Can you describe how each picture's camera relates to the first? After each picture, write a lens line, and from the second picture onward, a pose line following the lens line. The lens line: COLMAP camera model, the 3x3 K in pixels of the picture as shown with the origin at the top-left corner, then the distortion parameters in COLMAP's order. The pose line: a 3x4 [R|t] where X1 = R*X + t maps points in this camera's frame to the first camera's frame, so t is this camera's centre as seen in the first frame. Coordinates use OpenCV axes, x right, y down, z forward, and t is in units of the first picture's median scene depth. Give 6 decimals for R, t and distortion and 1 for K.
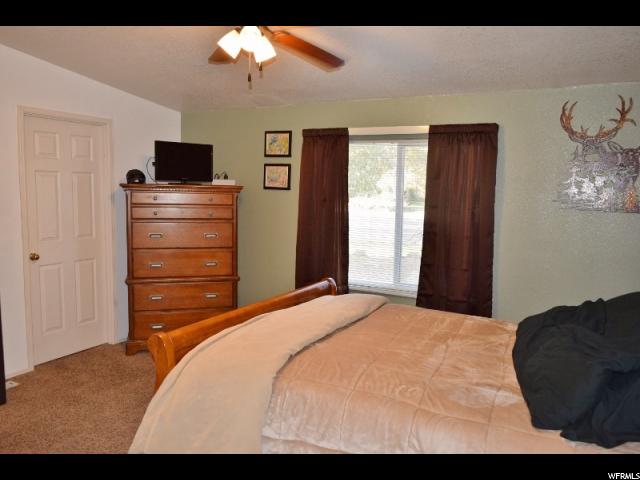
lens RADIAL K [[498.0, 0, 320.0], [0, 498.0, 240.0], [0, 0, 1]] dist [-0.002434, 0.000242]
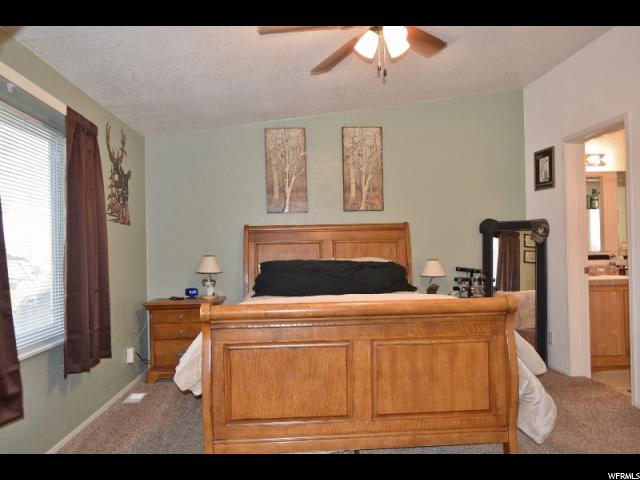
lens RADIAL K [[498.0, 0, 320.0], [0, 498.0, 240.0], [0, 0, 1]] dist [-0.002434, 0.000242]
pose [[-0.517139, 0.004012, 0.855892, -0.676189], [0.101900, 0.993165, 0.056914, -0.037899], [-0.849814, 0.116647, -0.514013, 1.193514]]
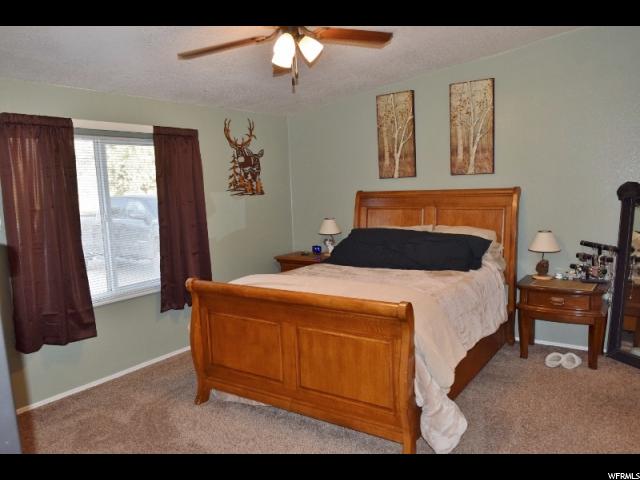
lens RADIAL K [[498.0, 0, 320.0], [0, 498.0, 240.0], [0, 0, 1]] dist [-0.002434, 0.000242]
pose [[0.119406, -0.143208, 0.982463, -0.890245], [0.147358, 0.981139, 0.125106, -0.080358], [-0.981849, 0.129836, 0.138257, 0.592172]]
